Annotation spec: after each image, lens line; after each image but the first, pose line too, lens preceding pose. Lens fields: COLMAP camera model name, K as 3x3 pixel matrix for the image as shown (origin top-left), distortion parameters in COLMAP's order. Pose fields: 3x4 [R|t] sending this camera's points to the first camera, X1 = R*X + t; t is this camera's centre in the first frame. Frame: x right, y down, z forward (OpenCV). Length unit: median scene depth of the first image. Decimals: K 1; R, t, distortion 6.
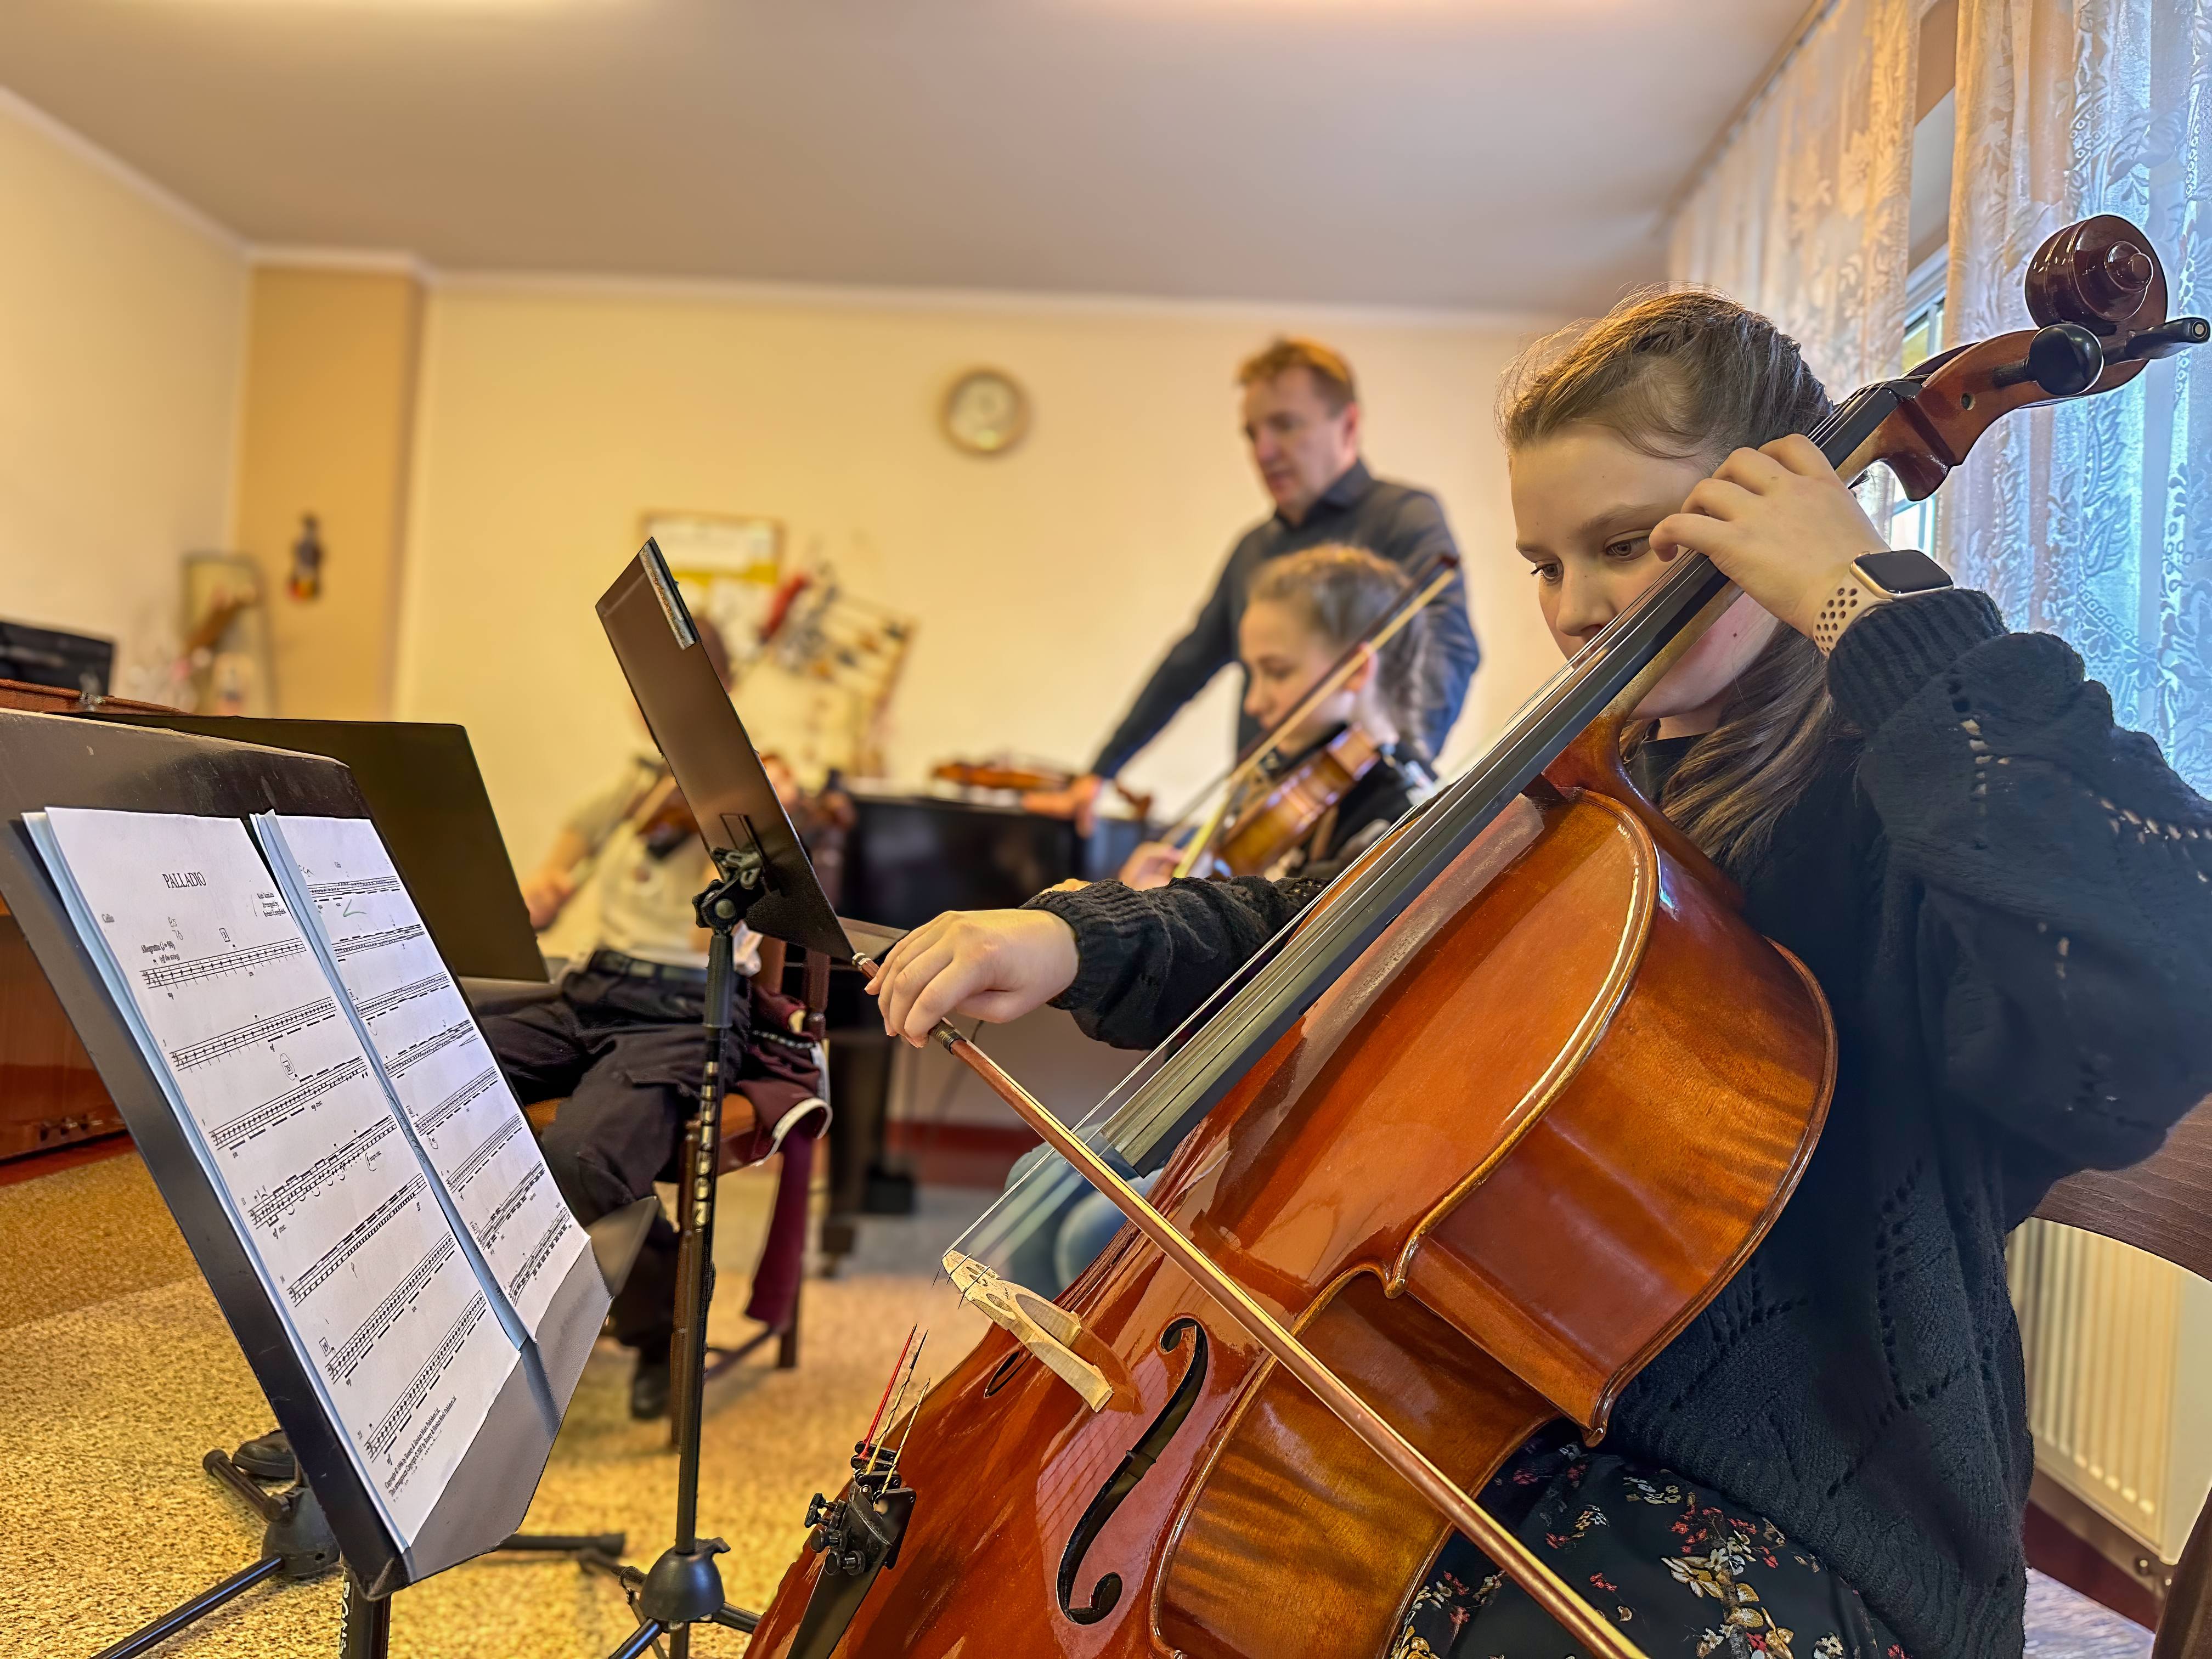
lens RADIAL K [[1529.4, 0, 1103.5], [0, 1529.4, 882.7], [0, 0, 1]] dist [0.116606, -0.186000]
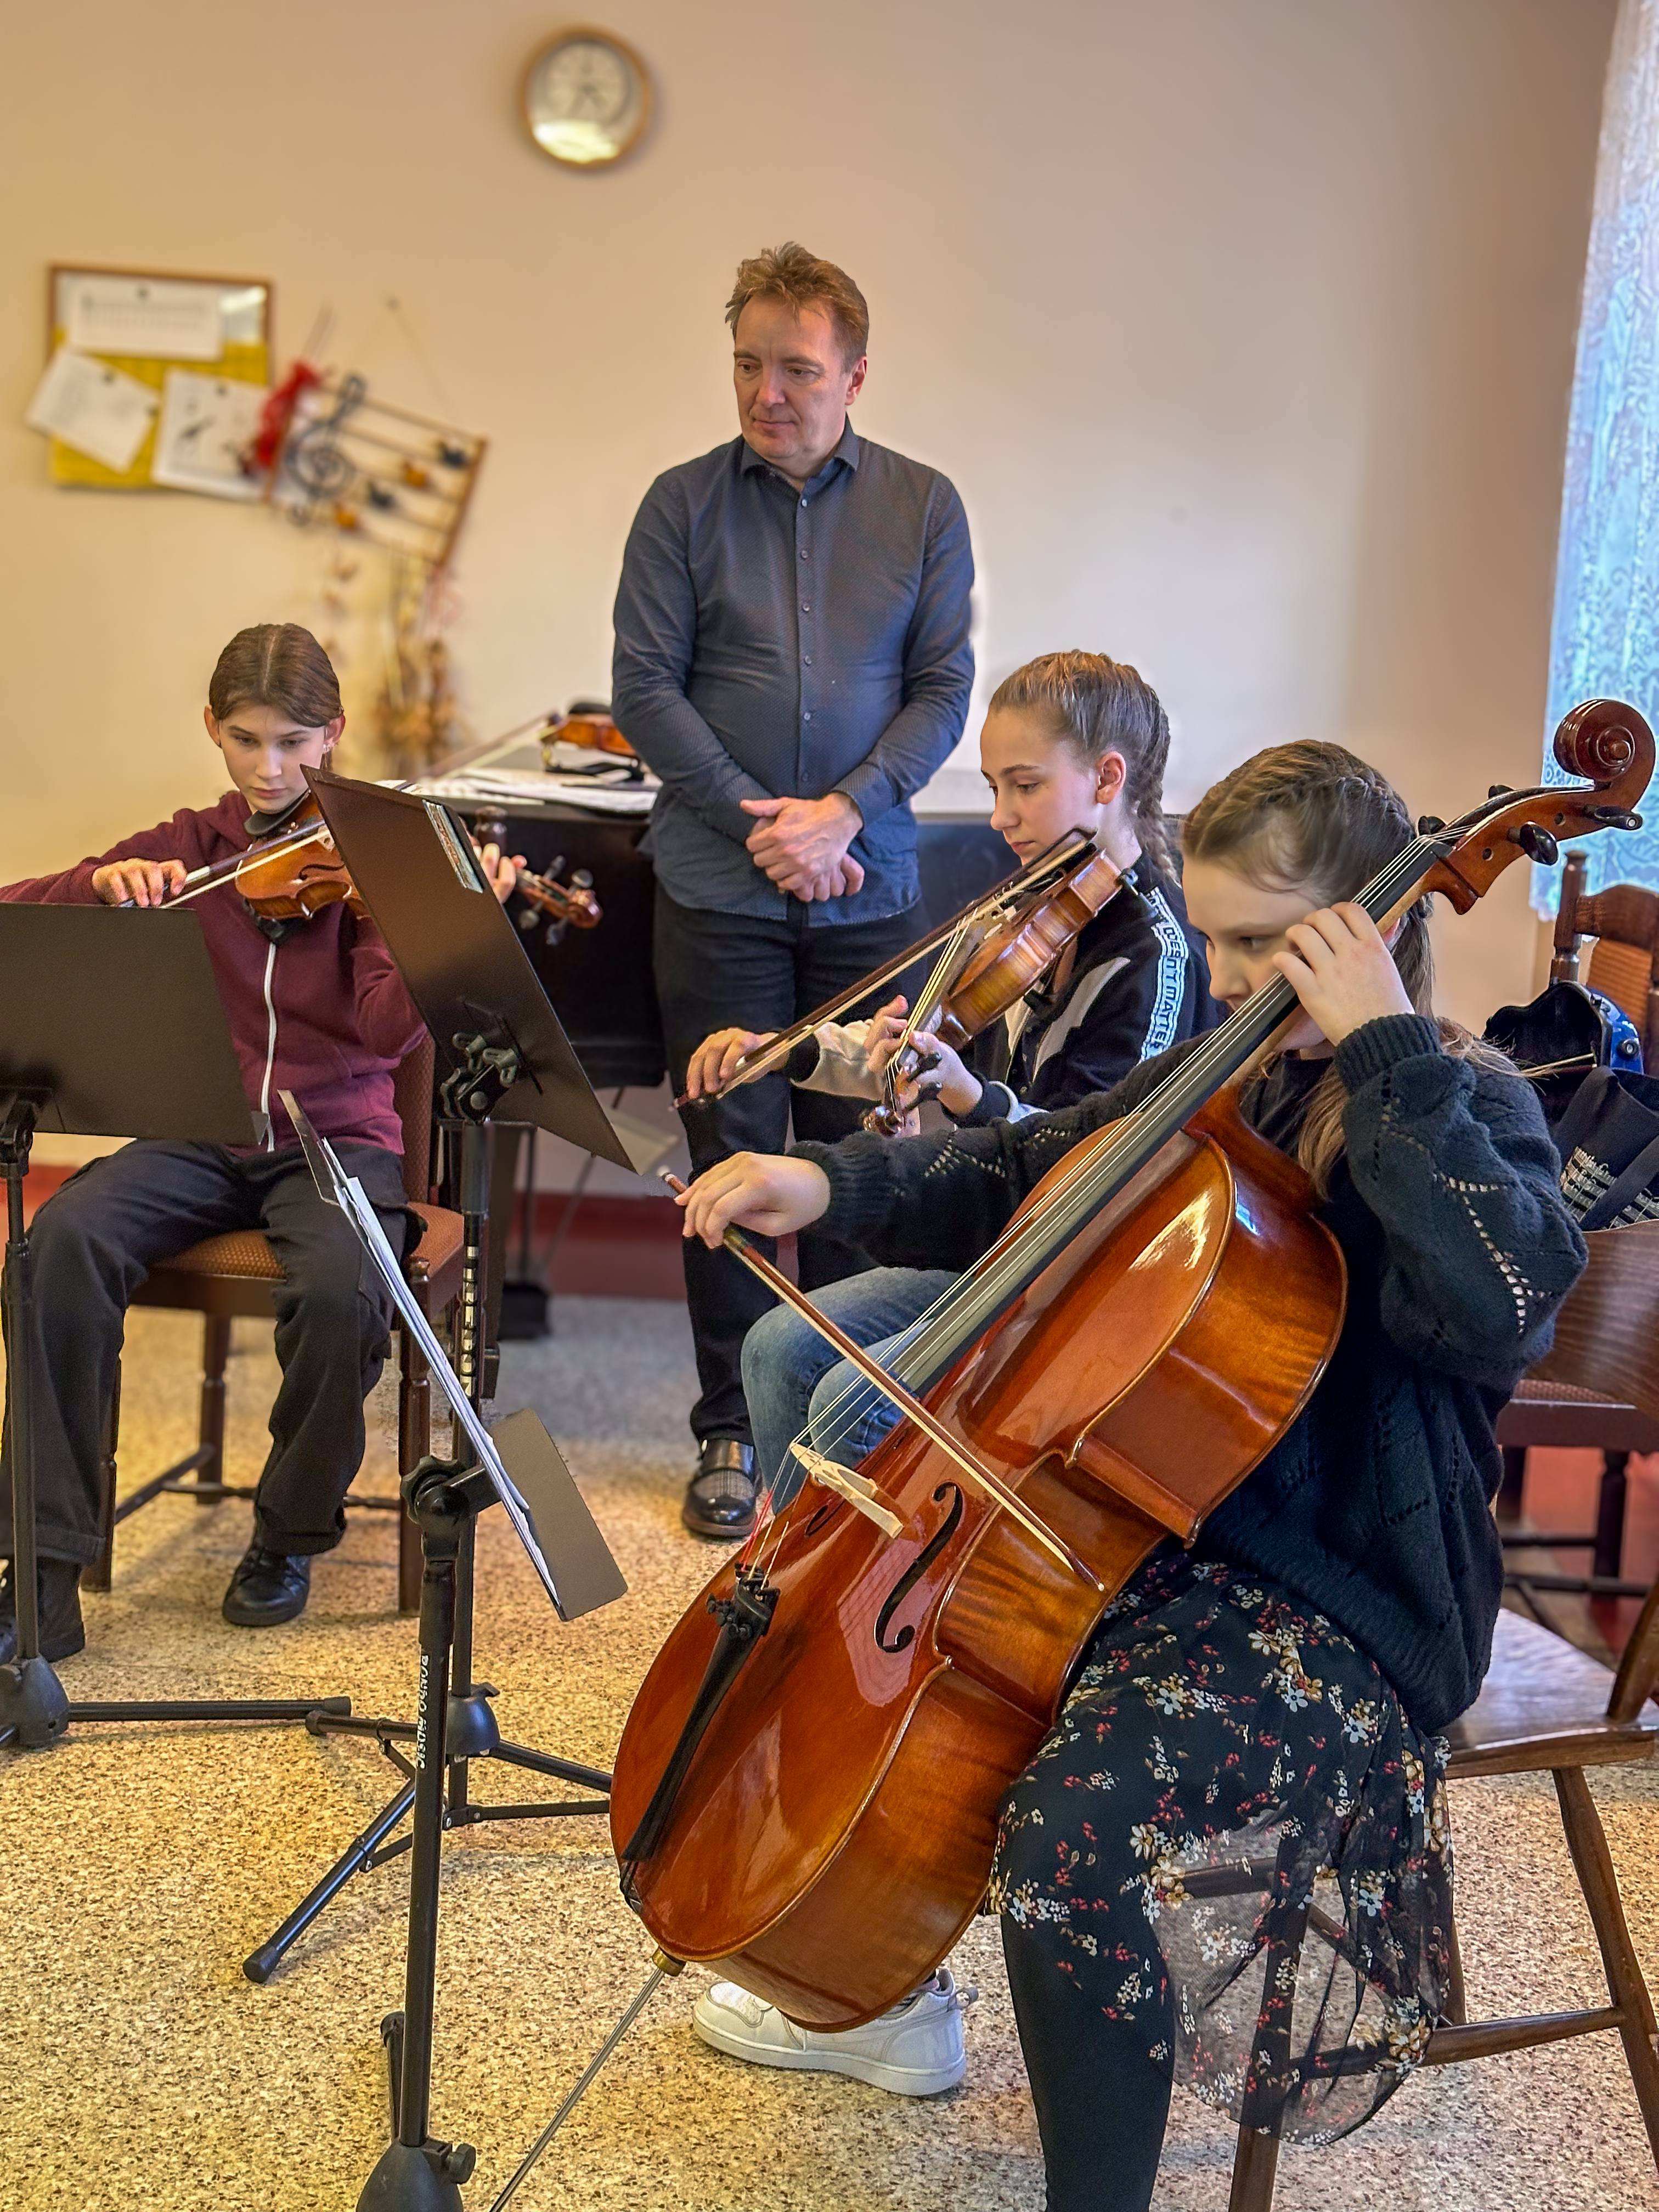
lens RADIAL K [[3035.1, 0, 823.6], [0, 3035.1, 1116.5], [0, 0, 1]] dist [0.199124, -0.424918]
pose [[0.999258, -0.013931, 0.035903, -0.174809], [0.007898, 0.986593, 0.163009, -0.573946], [-0.037693, -0.162604, 0.985971, -1.935766]]
